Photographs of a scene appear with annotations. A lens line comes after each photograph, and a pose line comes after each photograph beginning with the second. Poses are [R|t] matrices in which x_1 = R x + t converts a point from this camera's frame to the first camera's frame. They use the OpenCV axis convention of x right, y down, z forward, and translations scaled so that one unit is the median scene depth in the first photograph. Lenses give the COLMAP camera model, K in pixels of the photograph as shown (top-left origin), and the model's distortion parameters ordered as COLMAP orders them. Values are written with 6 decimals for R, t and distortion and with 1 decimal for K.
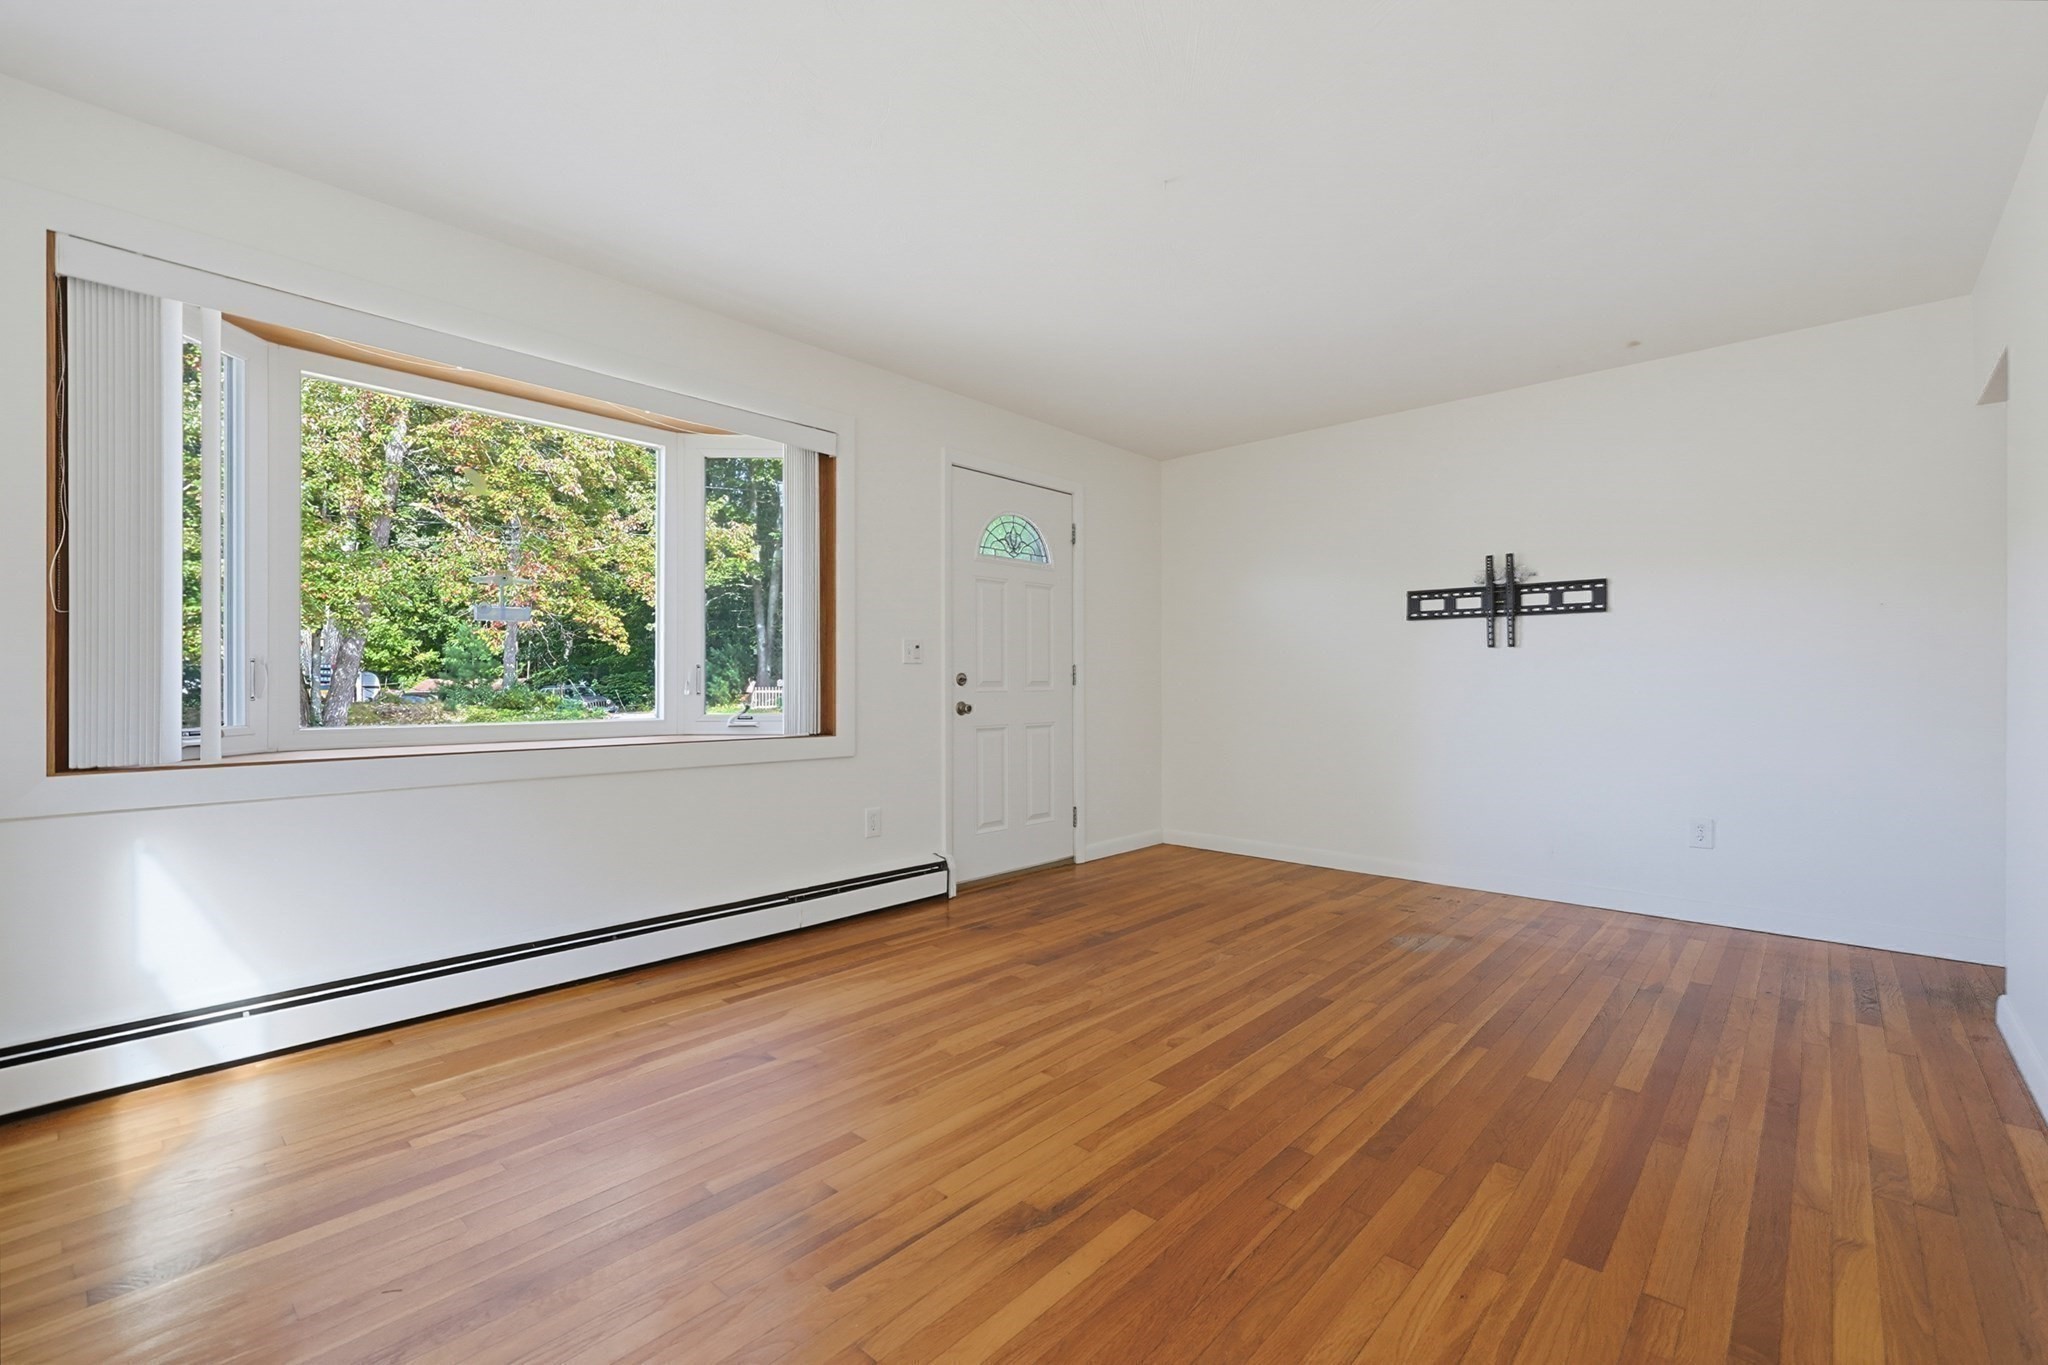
lens RADIAL K [[887.5, 0, 1021.6], [0, 887.5, 684.1], [0, 0, 1]] dist [-0.000292, -0.000020]
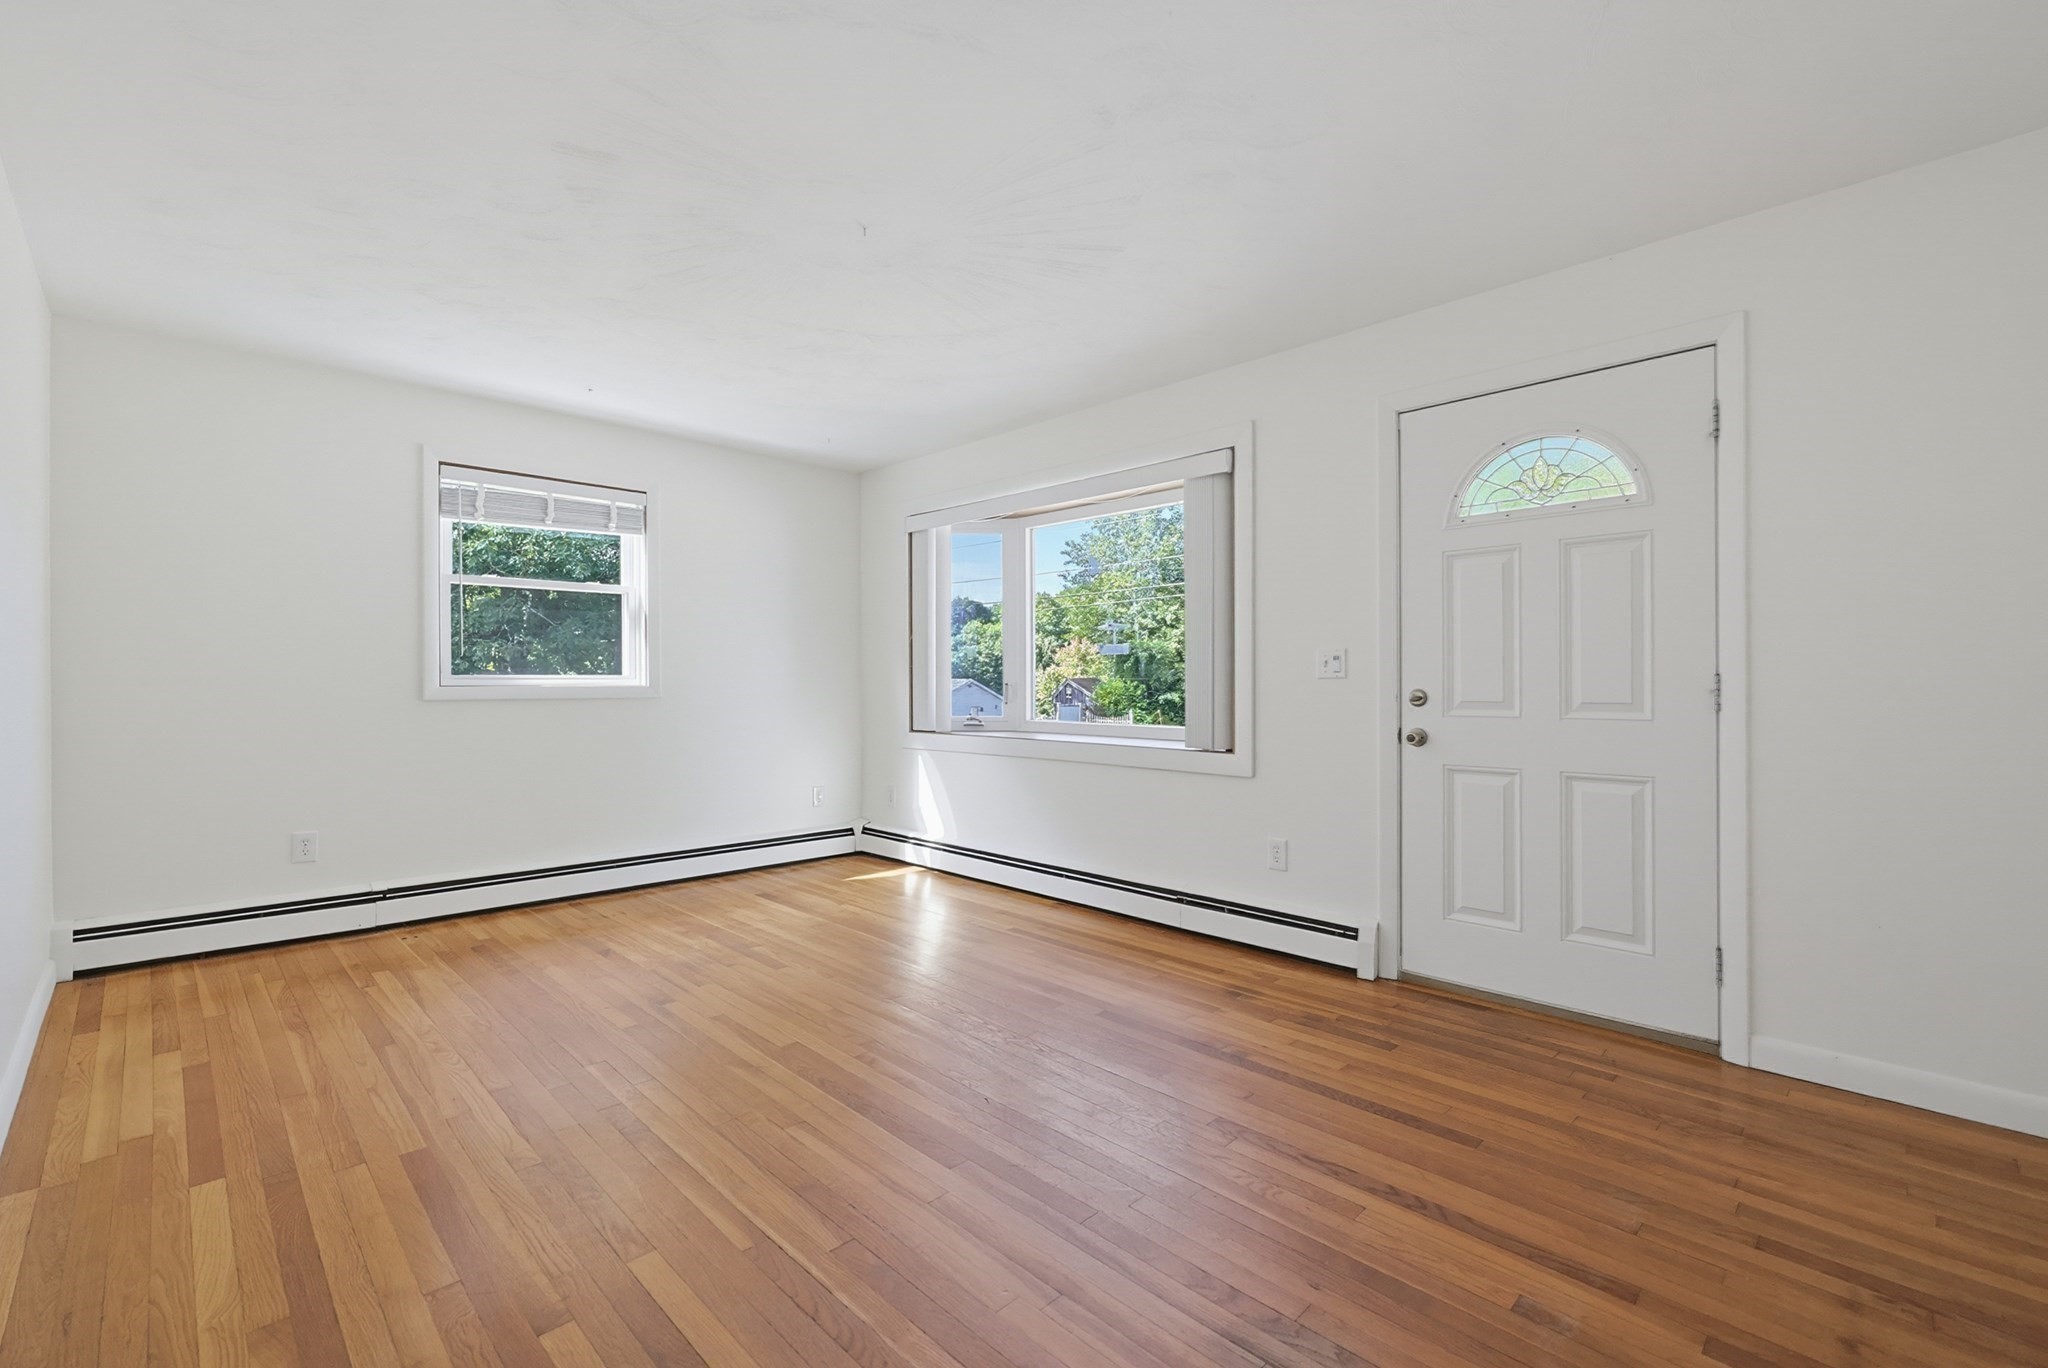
lens RADIAL K [[887.5, 0, 1021.6], [0, 887.5, 685.6], [0, 0, 1]] dist [-0.000292, -0.000020]
pose [[-0.063188, 0.002951, -0.997997, 0.983387], [0.001294, 0.999995, 0.002875, -0.026321], [0.998001, -0.001109, -0.063191, 1.031697]]
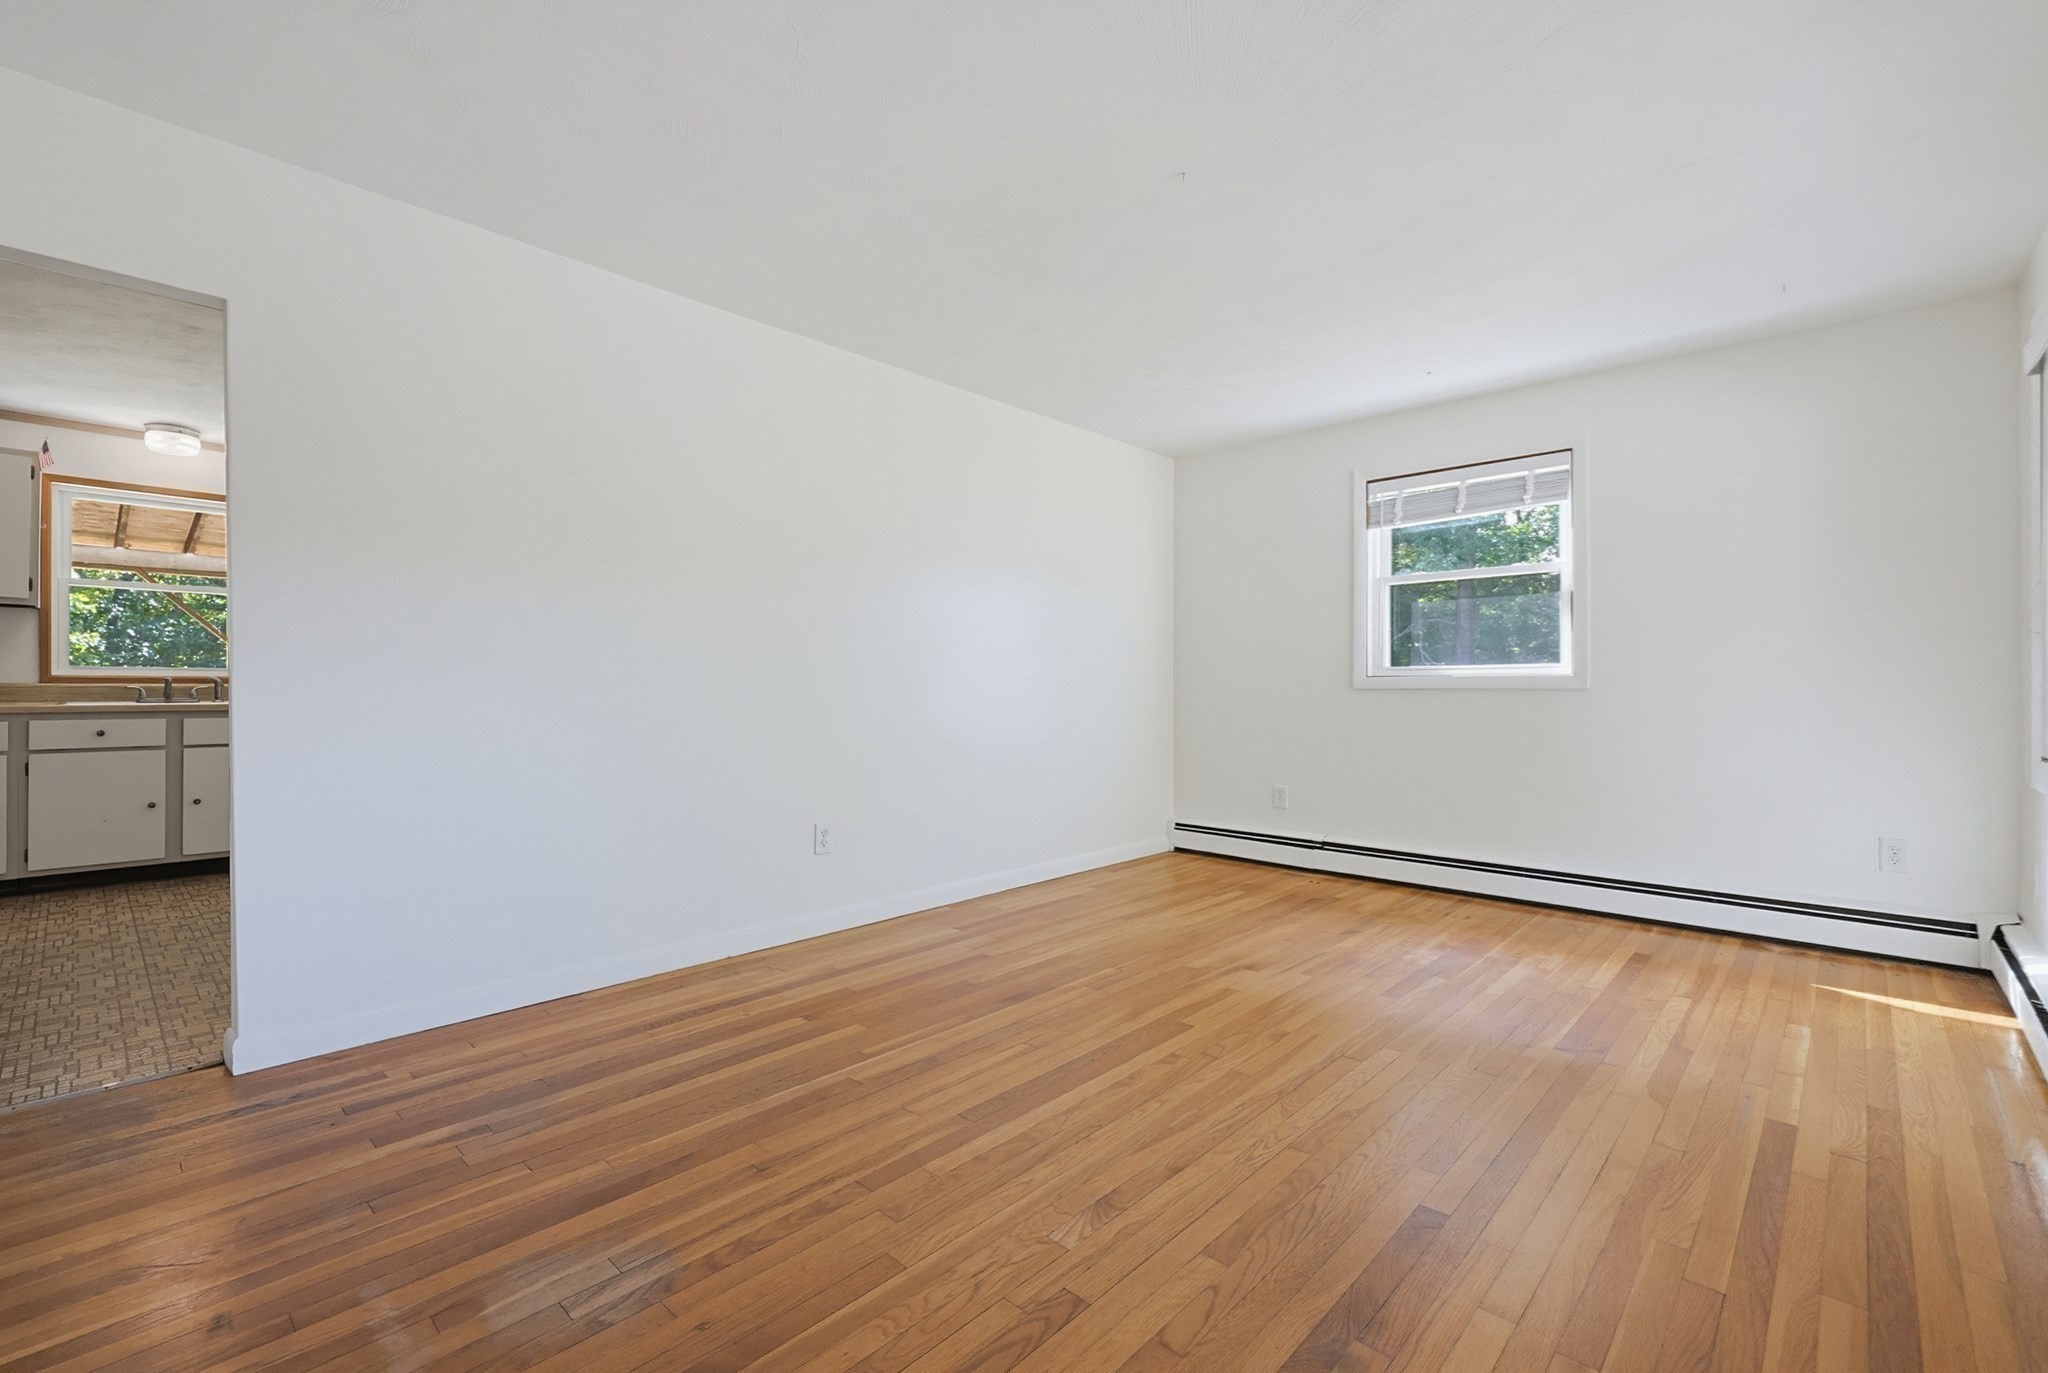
lens RADIAL K [[872.6, 0, 978.2], [0, 872.6, 672.1], [0, 0, 1]] dist [-0.024867, -0.000028]
pose [[-0.998509, 0.002577, 0.054534, 0.274029], [0.001690, 0.999866, -0.016304, -0.005654], [-0.054568, -0.016188, -0.998379, 1.628251]]
